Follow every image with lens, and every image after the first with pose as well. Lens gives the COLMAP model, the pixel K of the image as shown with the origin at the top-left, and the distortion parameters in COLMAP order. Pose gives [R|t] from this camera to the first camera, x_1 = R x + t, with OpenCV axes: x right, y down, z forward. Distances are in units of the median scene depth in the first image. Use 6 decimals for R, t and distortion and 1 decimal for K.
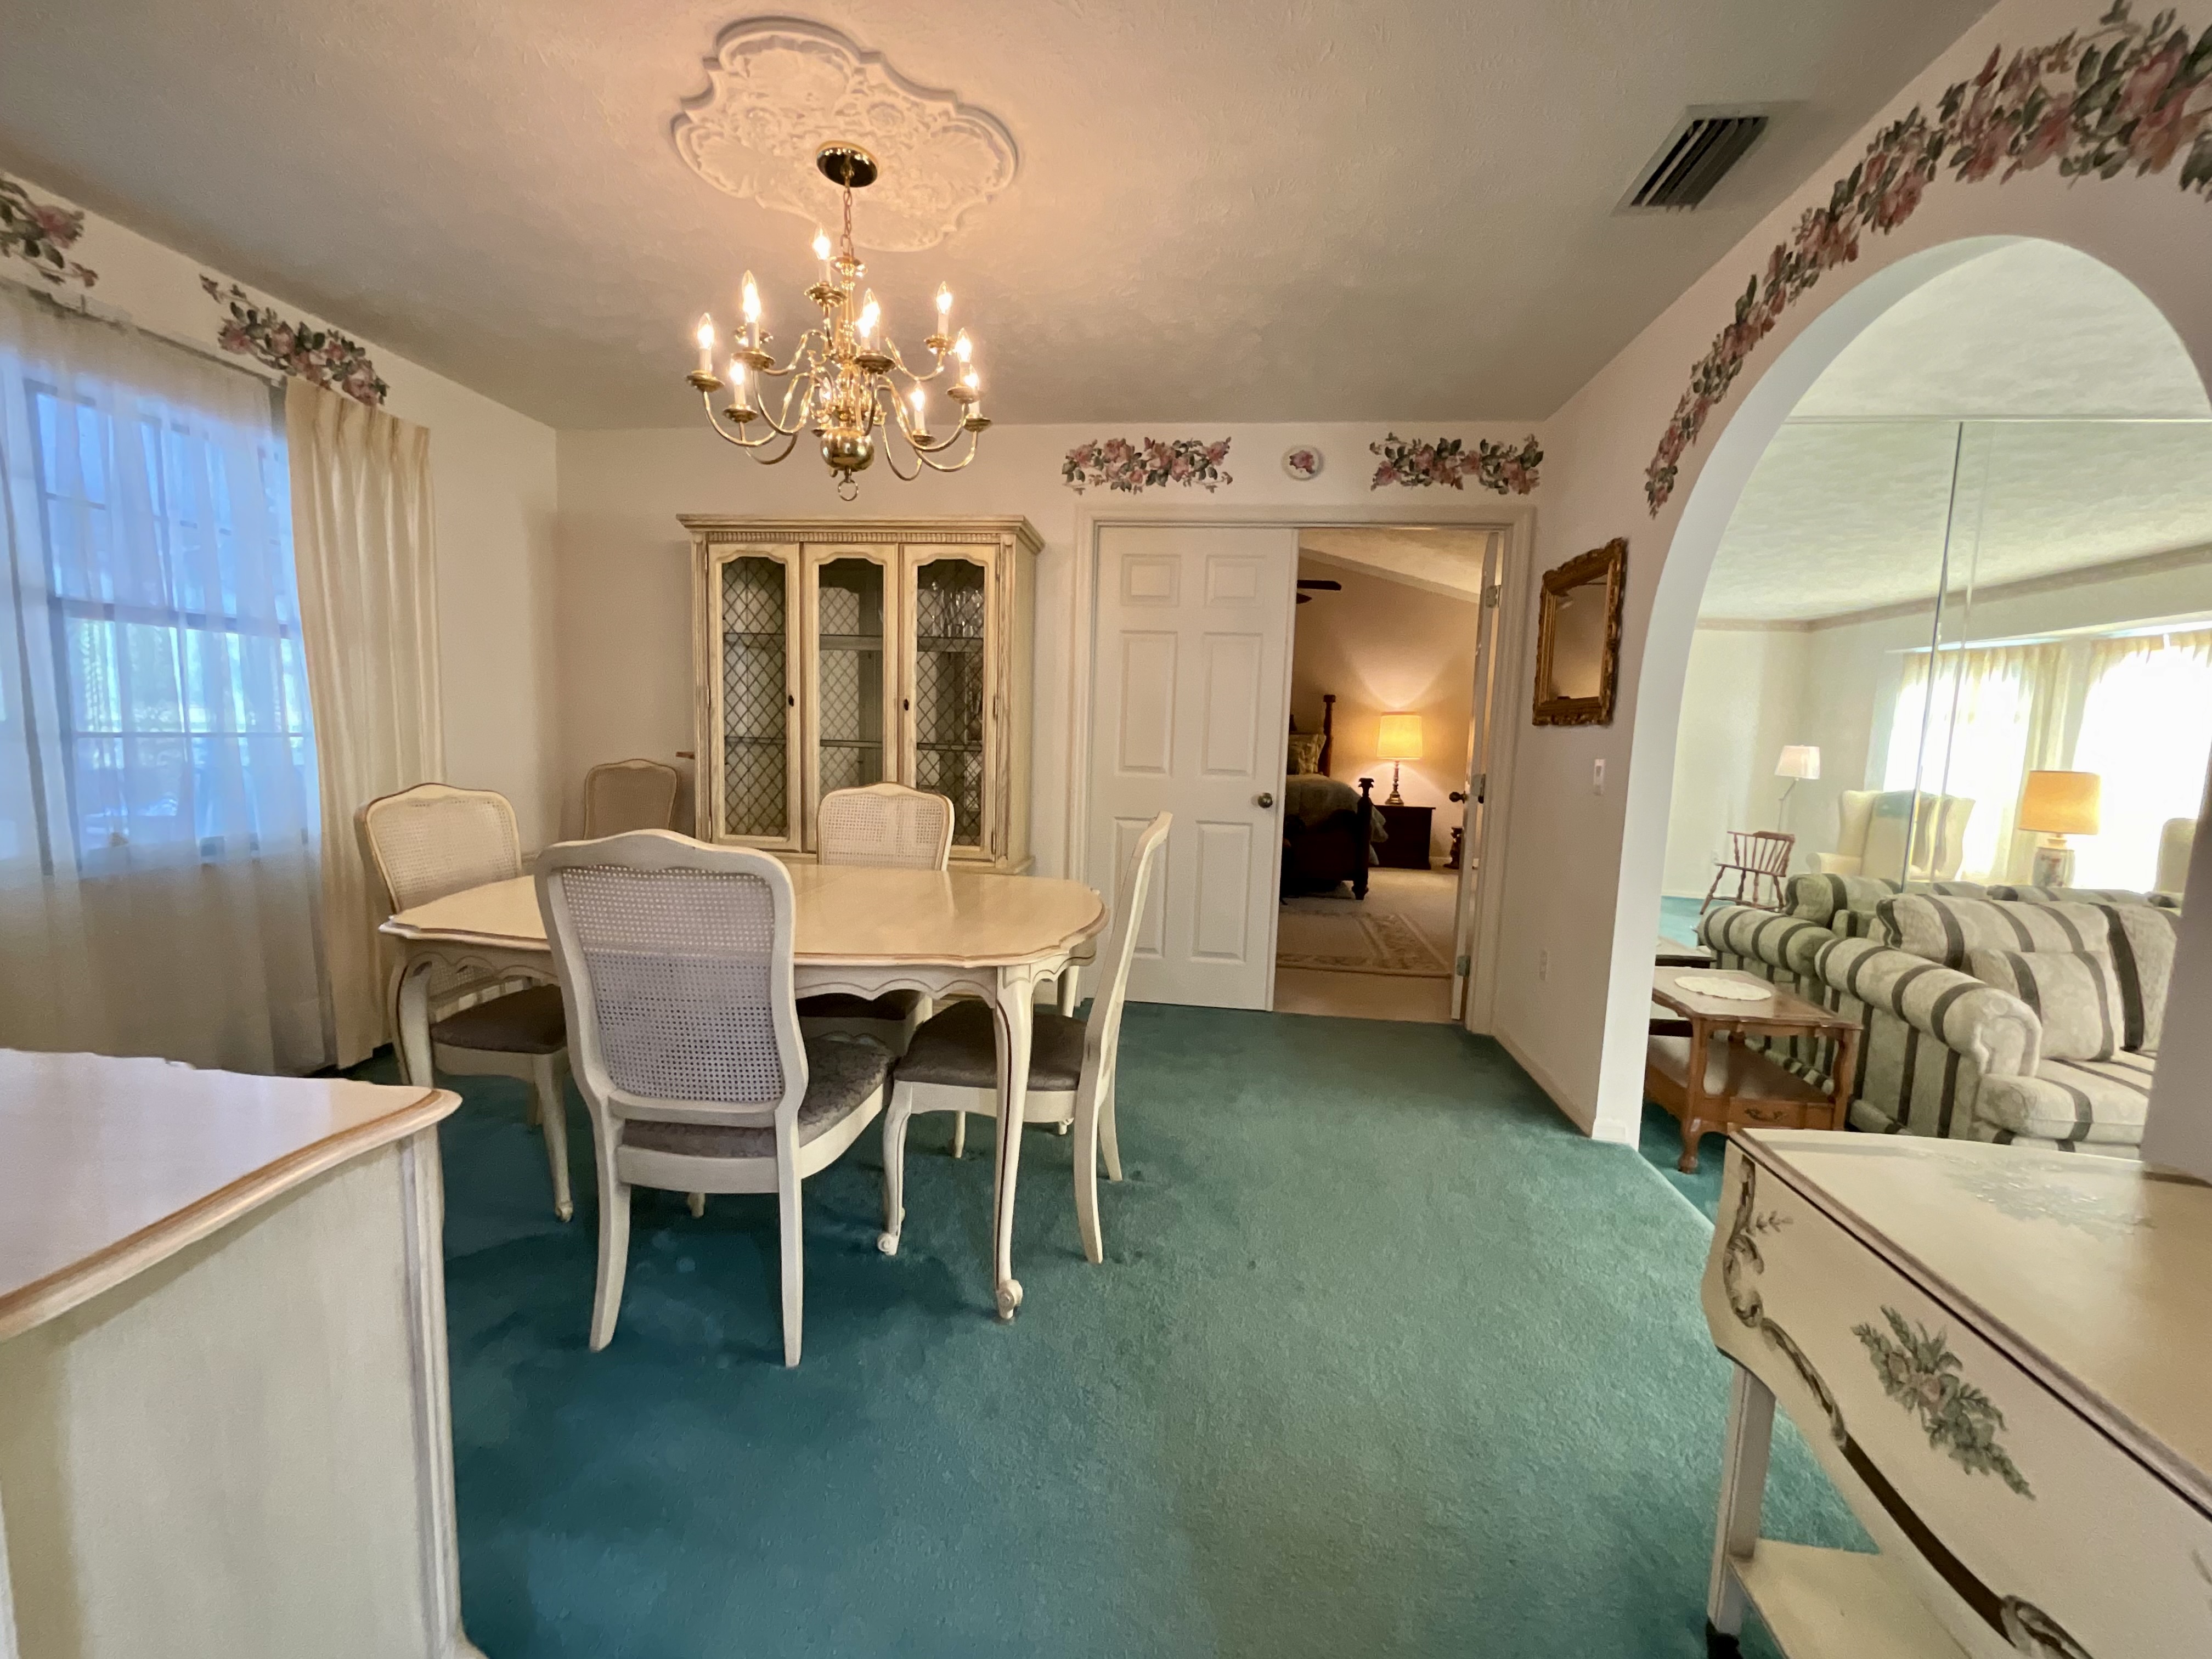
lens RADIAL K [[895.5, 0, 1106.0], [0, 895.5, 829.5], [0, 0, 1]] dist [-0.002645, 0.000339]
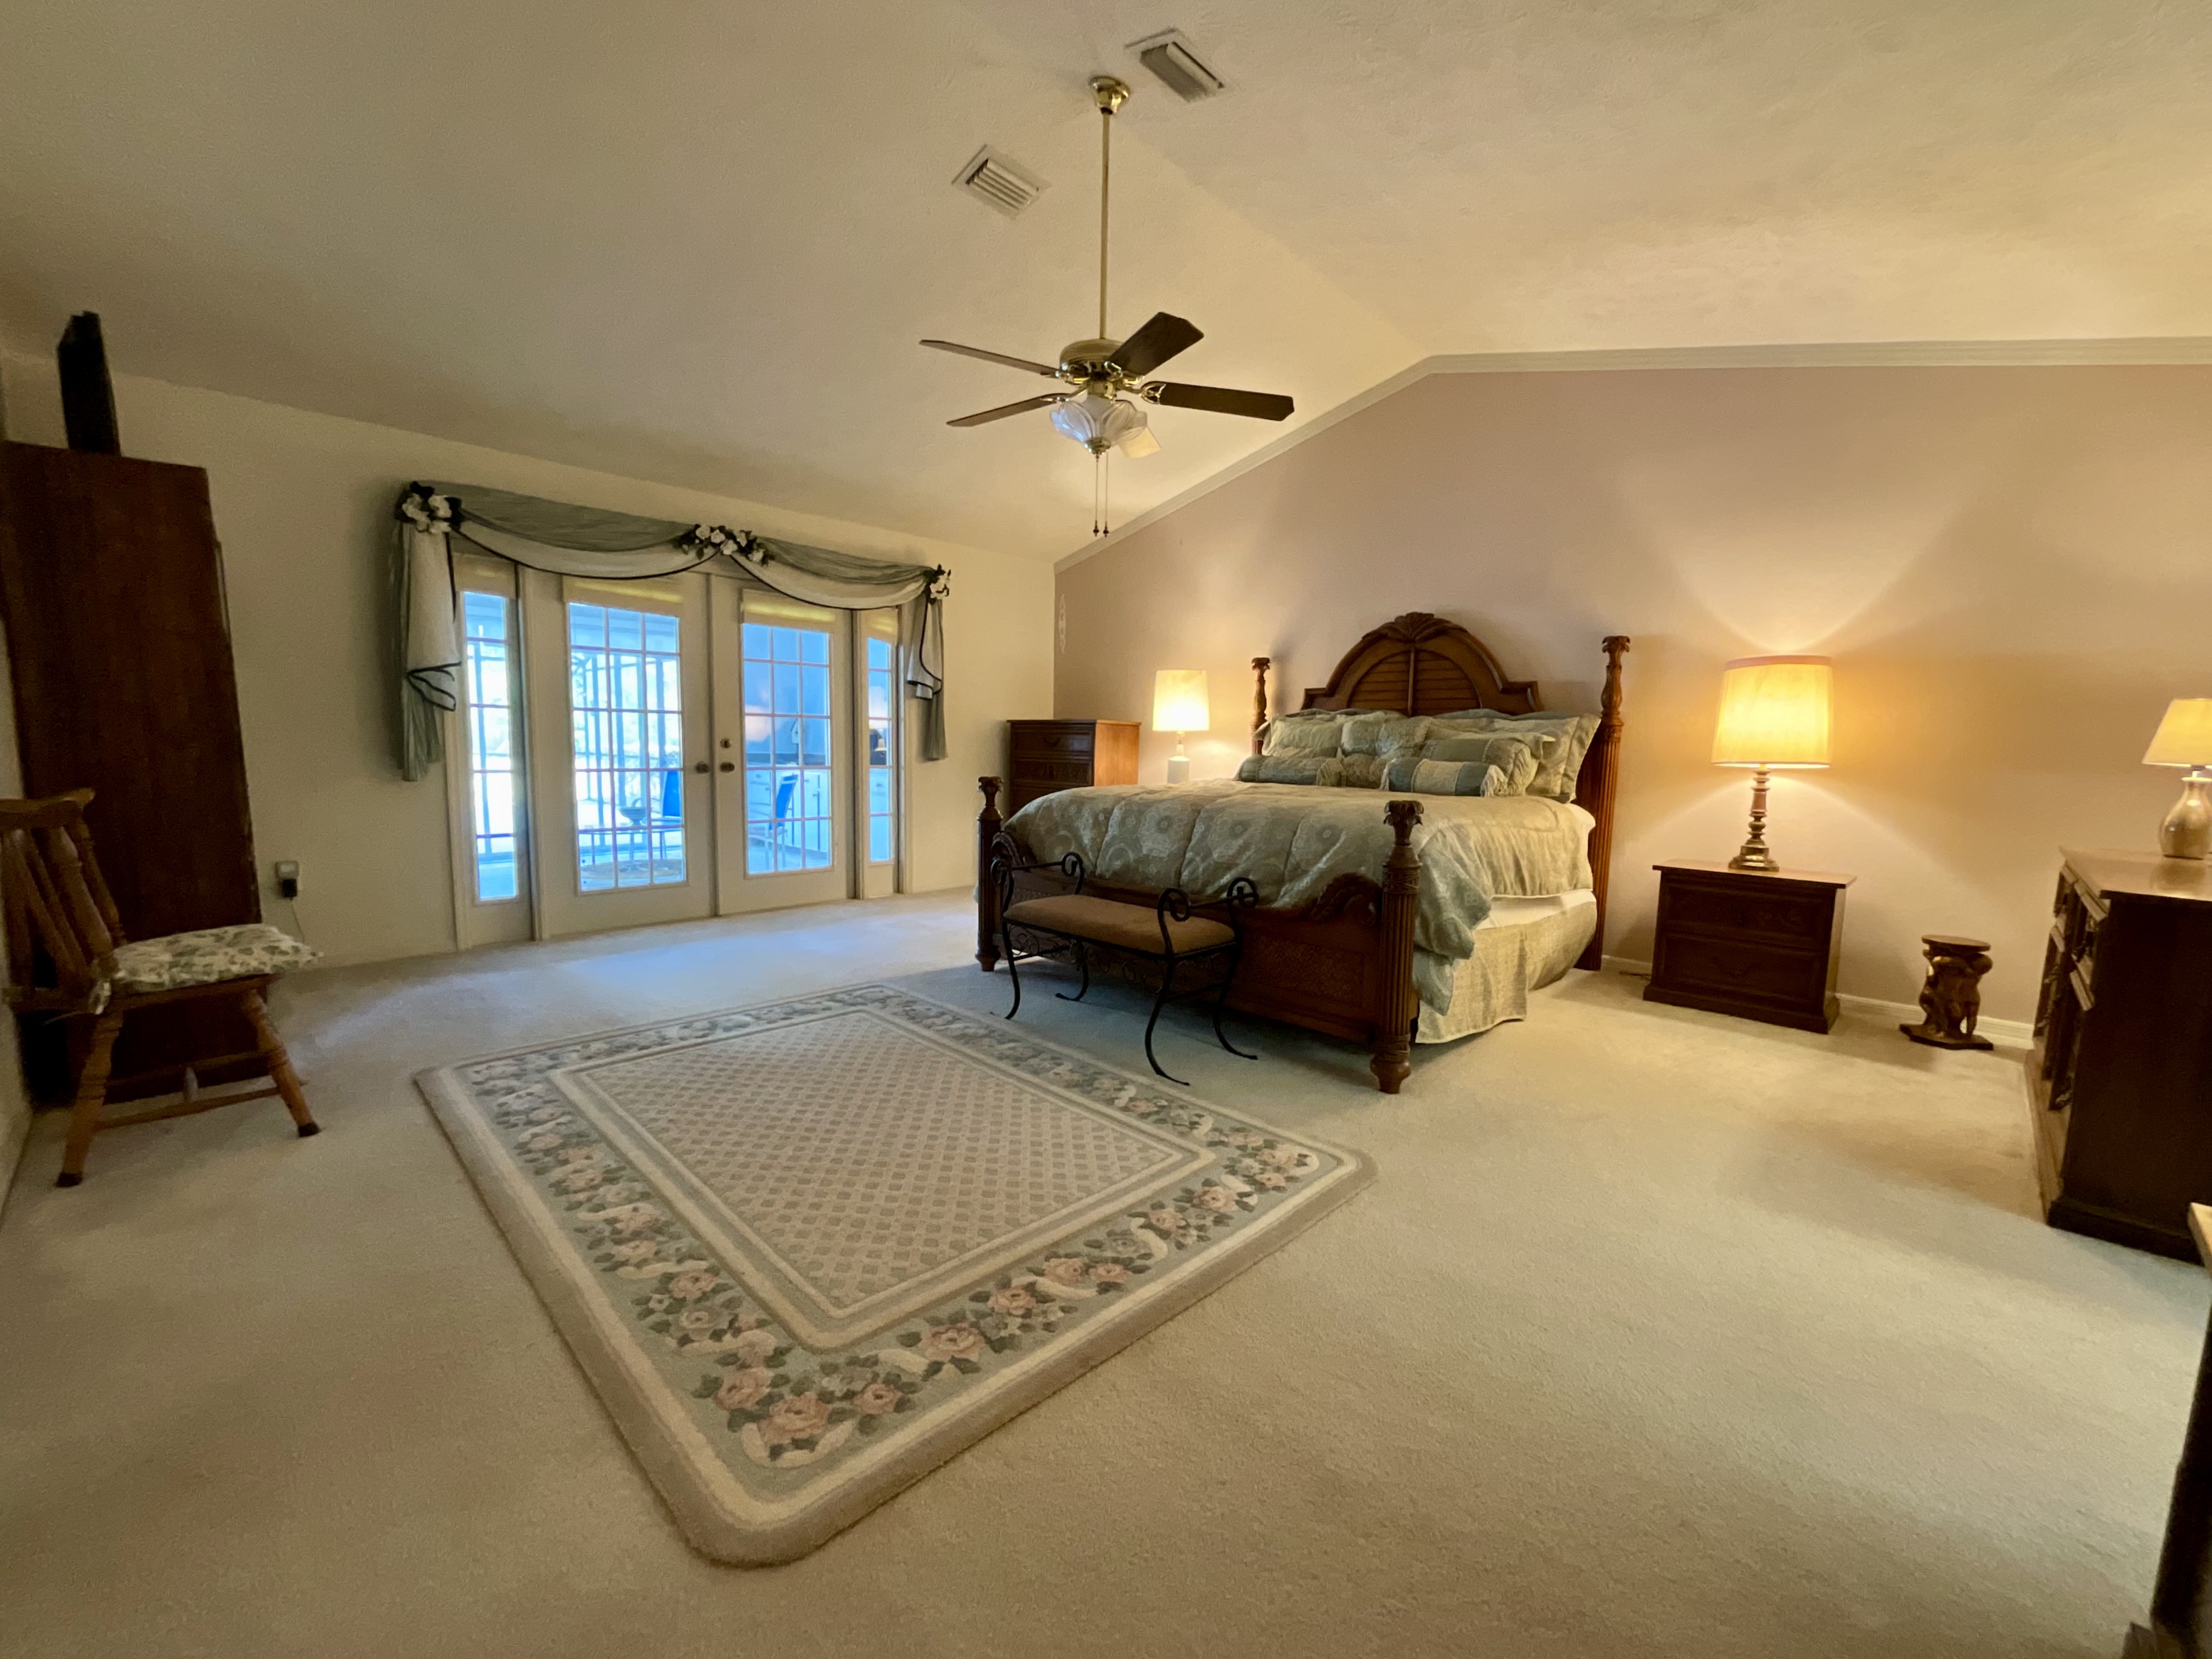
lens RADIAL K [[886.3, 0, 1113.2], [0, 886.3, 852.0], [0, 0, 1]] dist [0.000007, -0.000067]
pose [[0.800114, 0.058782, -0.596960, 0.416934], [-0.056217, 0.998155, 0.022940, -0.036363], [0.597207, 0.015205, 0.801943, 0.574260]]
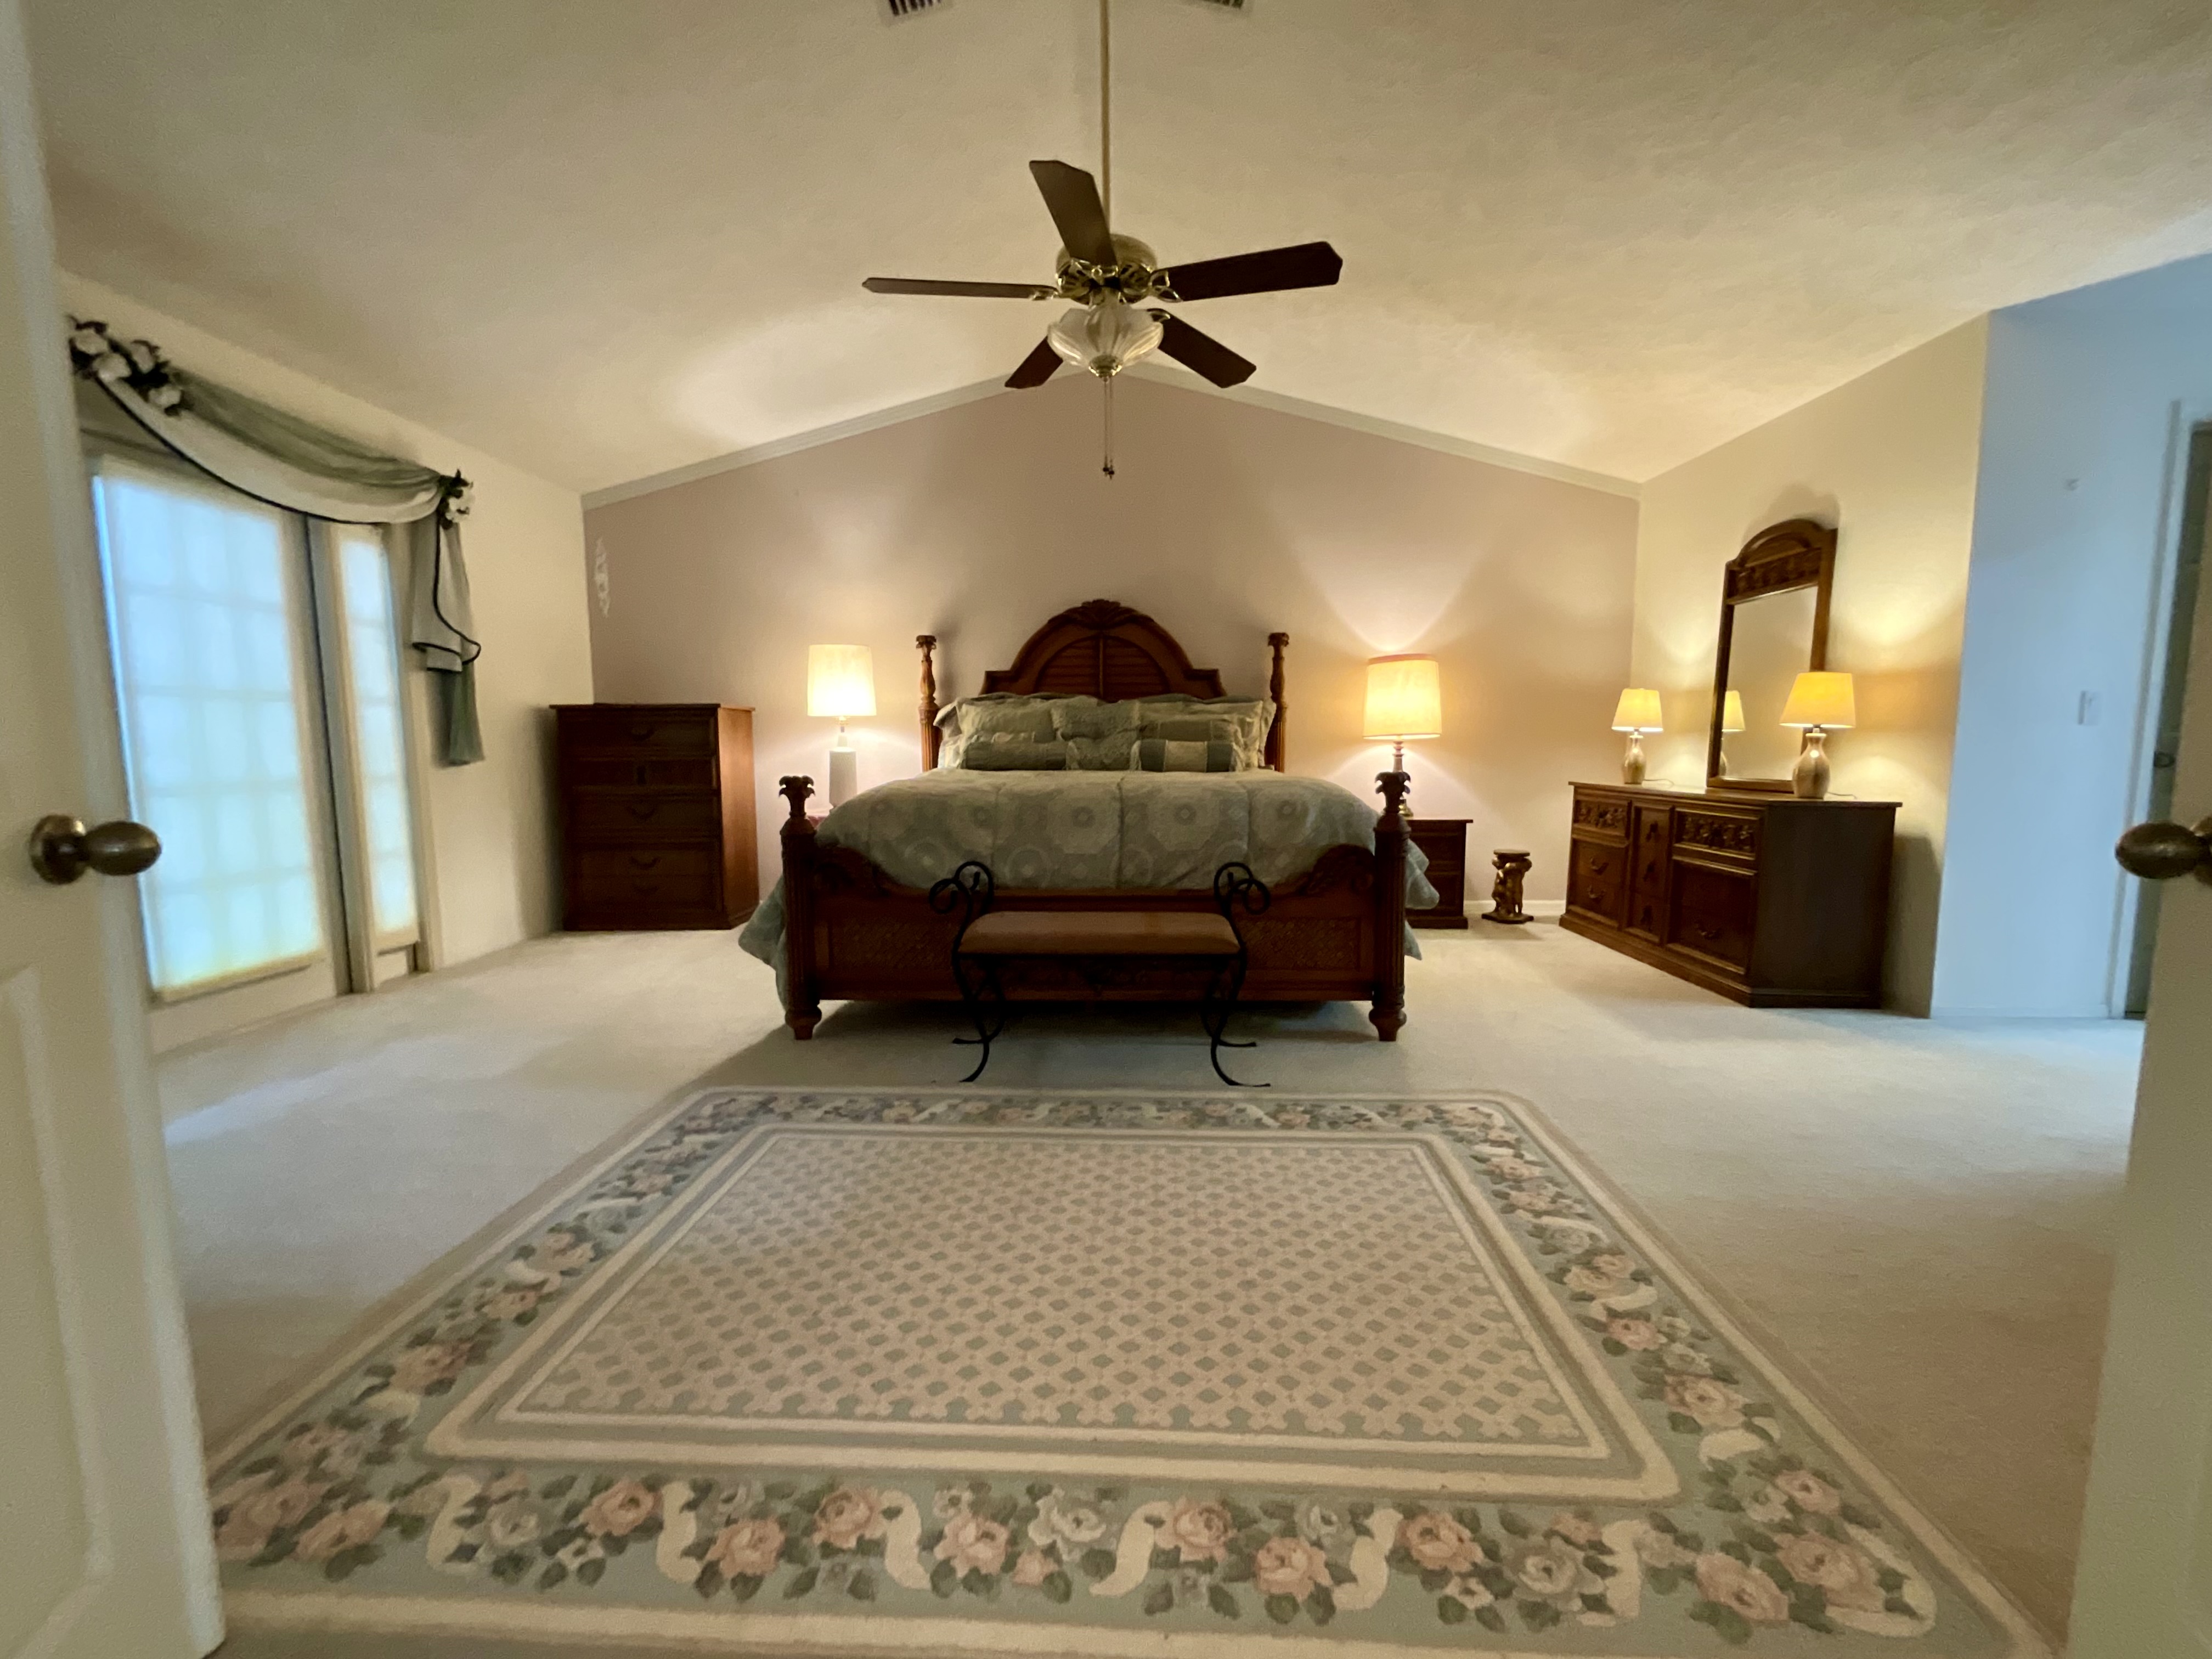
lens RADIAL K [[895.5, 0, 1106.0], [0, 895.5, 829.5], [0, 0, 1]] dist [-0.002645, 0.000339]
pose [[0.995286, -0.045348, 0.085731, 0.105109], [0.045856, 0.998940, -0.003965, -0.032449], [-0.085460, 0.007878, 0.996310, 0.549117]]
